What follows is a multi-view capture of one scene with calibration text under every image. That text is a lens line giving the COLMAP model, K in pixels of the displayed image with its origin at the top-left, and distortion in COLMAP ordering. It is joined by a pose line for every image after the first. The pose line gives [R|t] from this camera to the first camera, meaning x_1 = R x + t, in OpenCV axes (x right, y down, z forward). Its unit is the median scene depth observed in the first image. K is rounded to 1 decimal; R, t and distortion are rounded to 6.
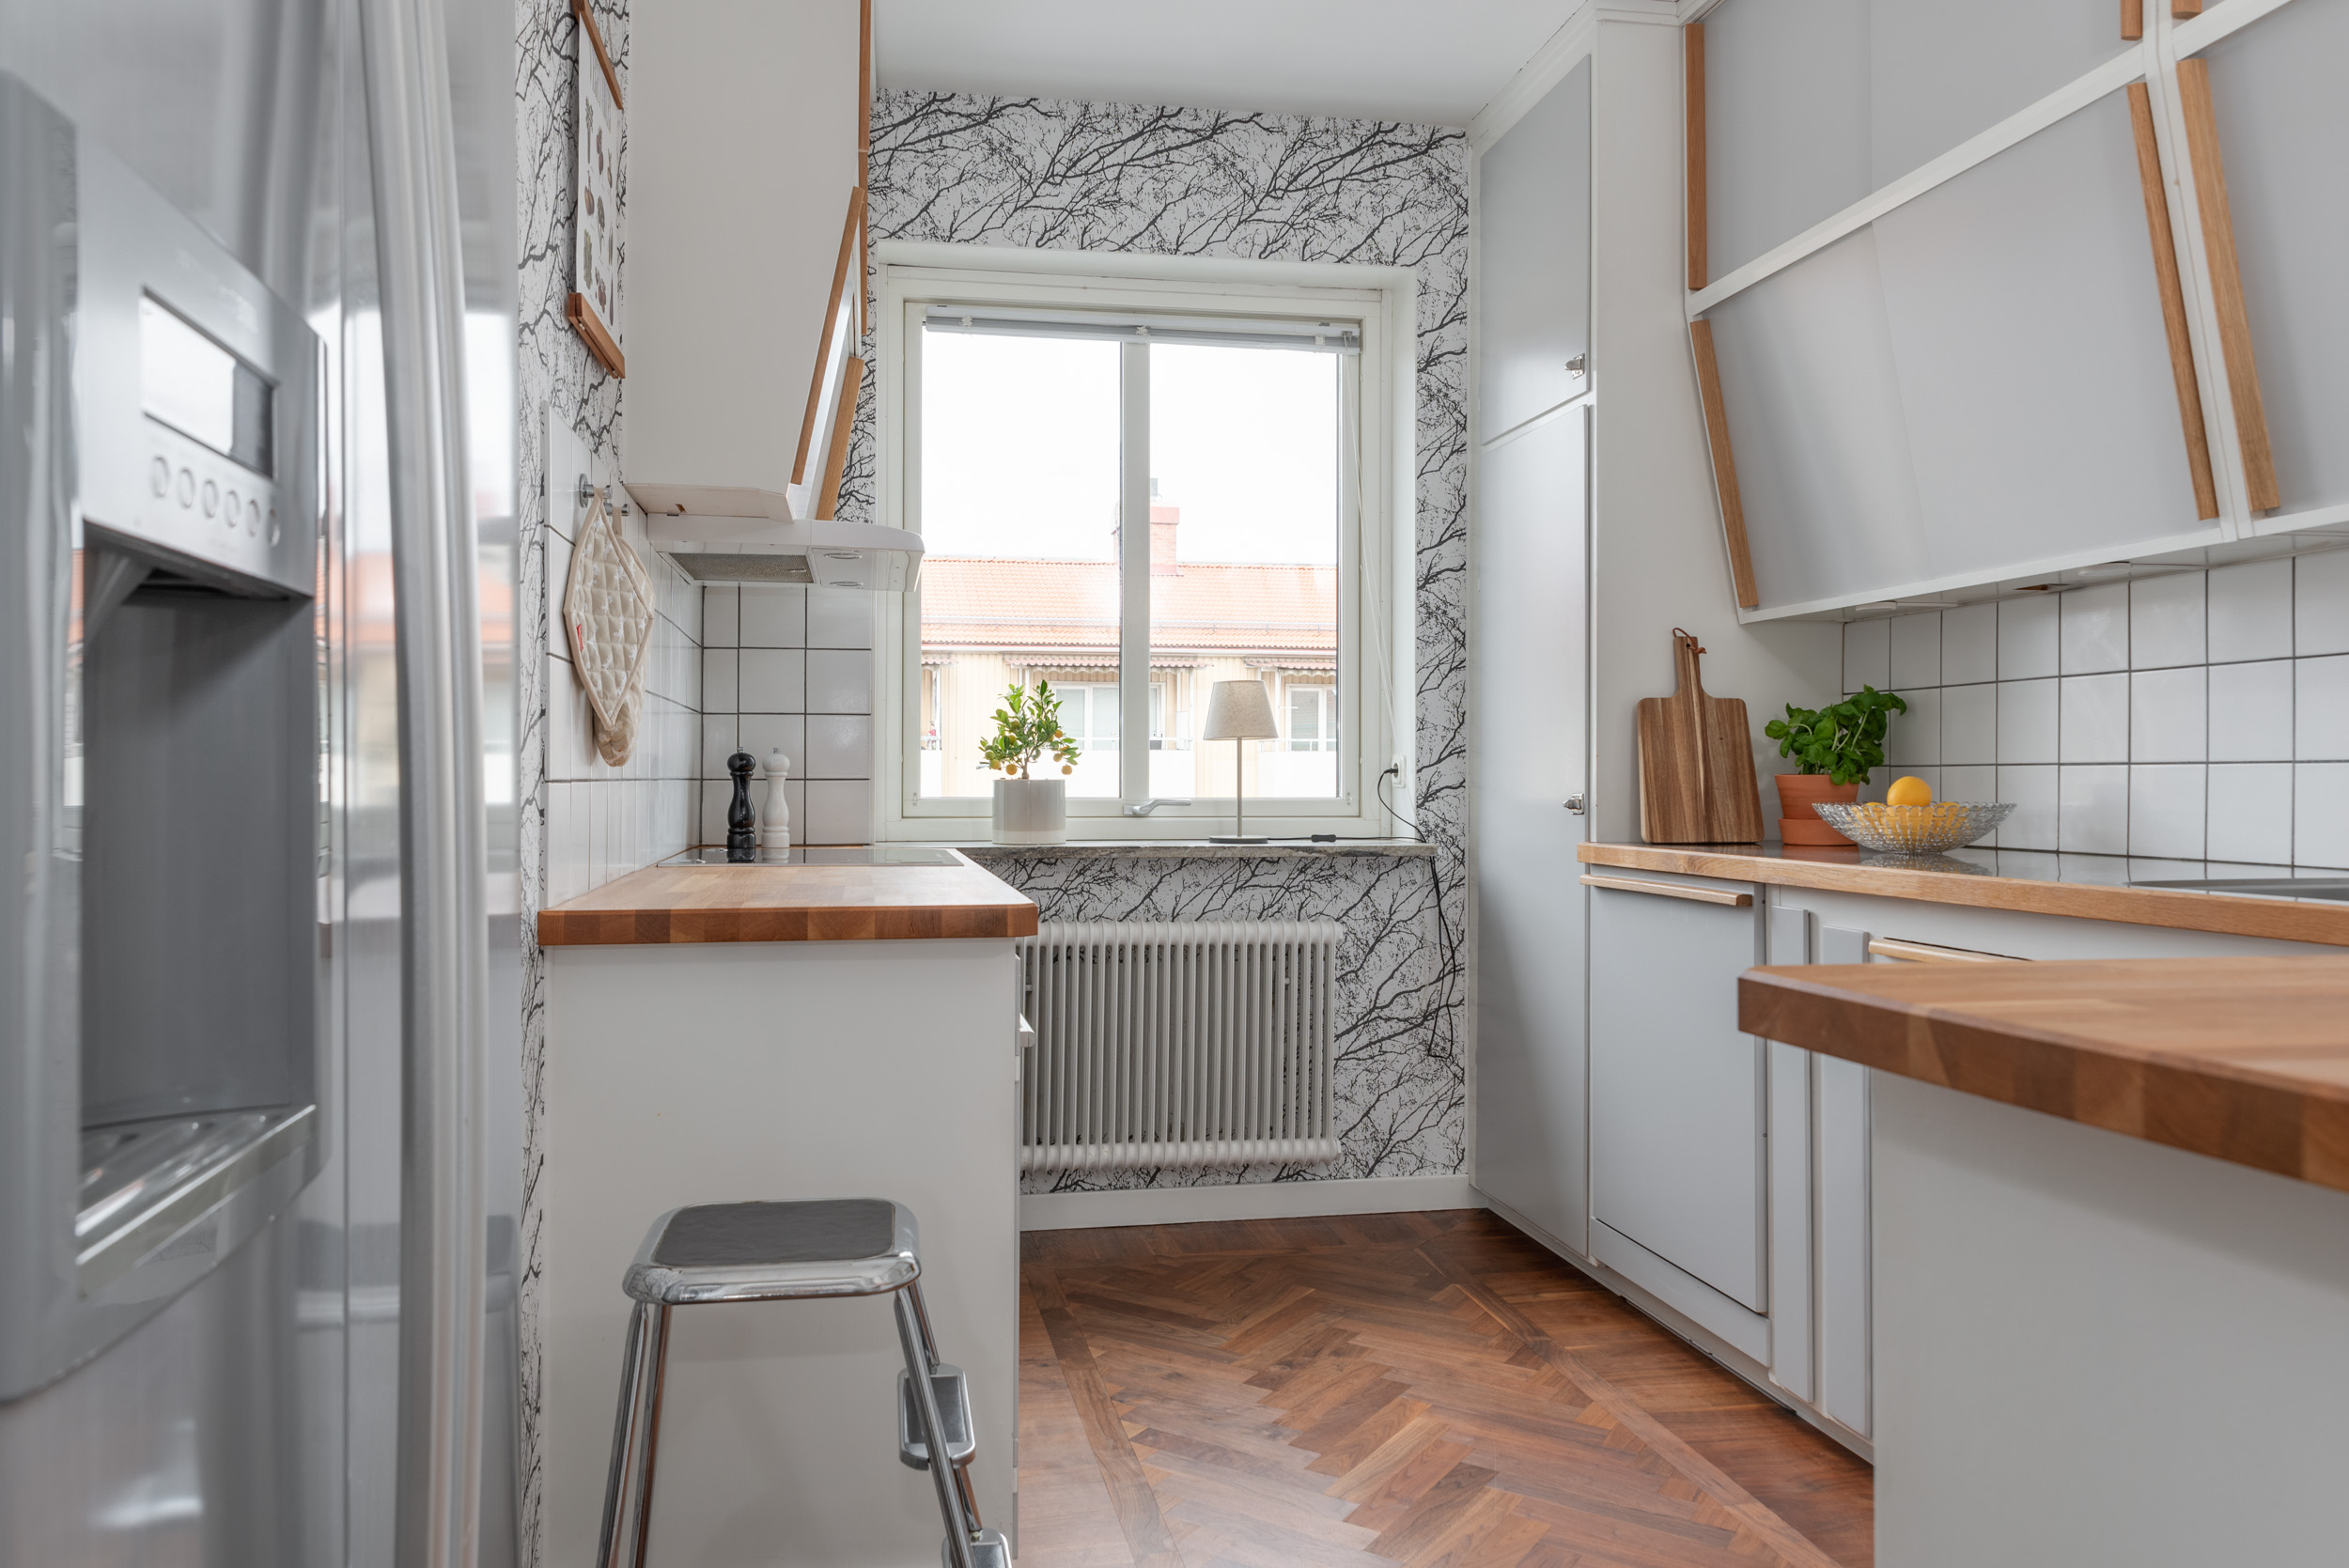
lens RADIAL K [[1633.4, 0, 1167.7], [0, 1633.4, 782.3], [0, 0, 1]] dist [0.005475, 0.013142]
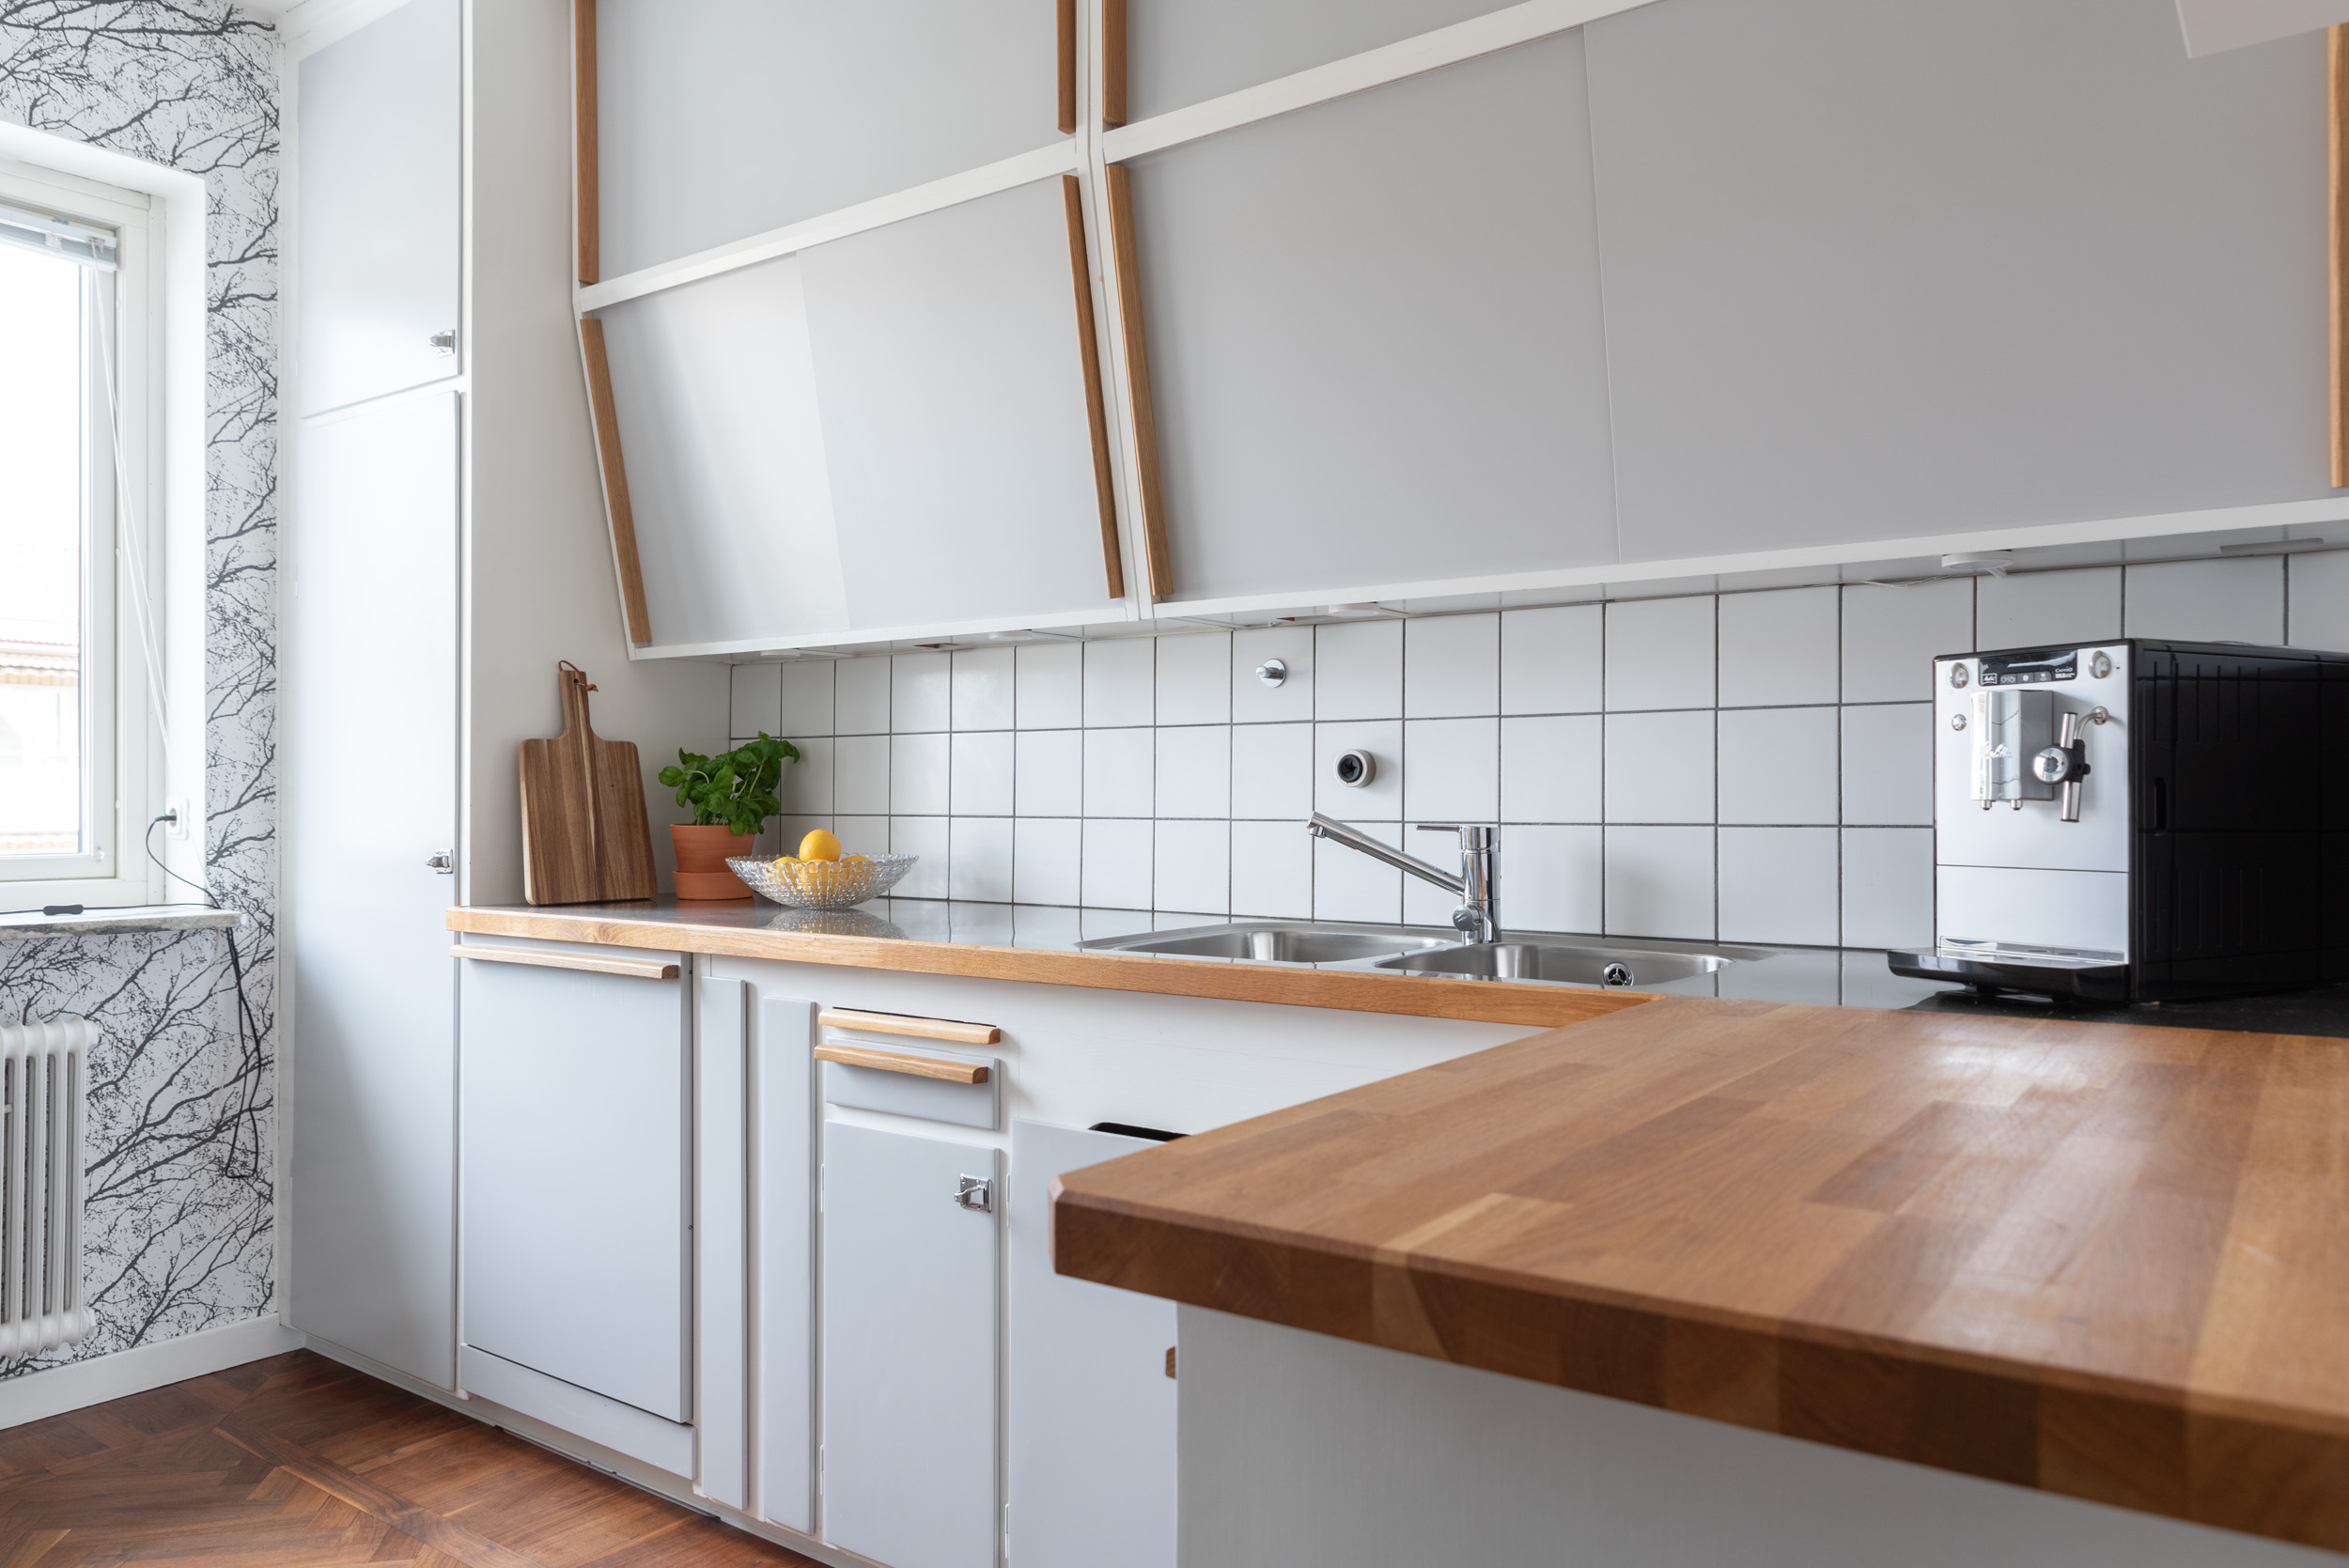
lens RADIAL K [[1578.8, 0, 1176.4], [0, 1578.8, 807.3], [0, 0, 1]] dist [0.002032, -0.000164]
pose [[0.730420, -0.005231, 0.682978, -0.030902], [0.000640, 0.999975, 0.006975, -0.020389], [-0.682998, -0.004658, 0.730406, 0.145185]]
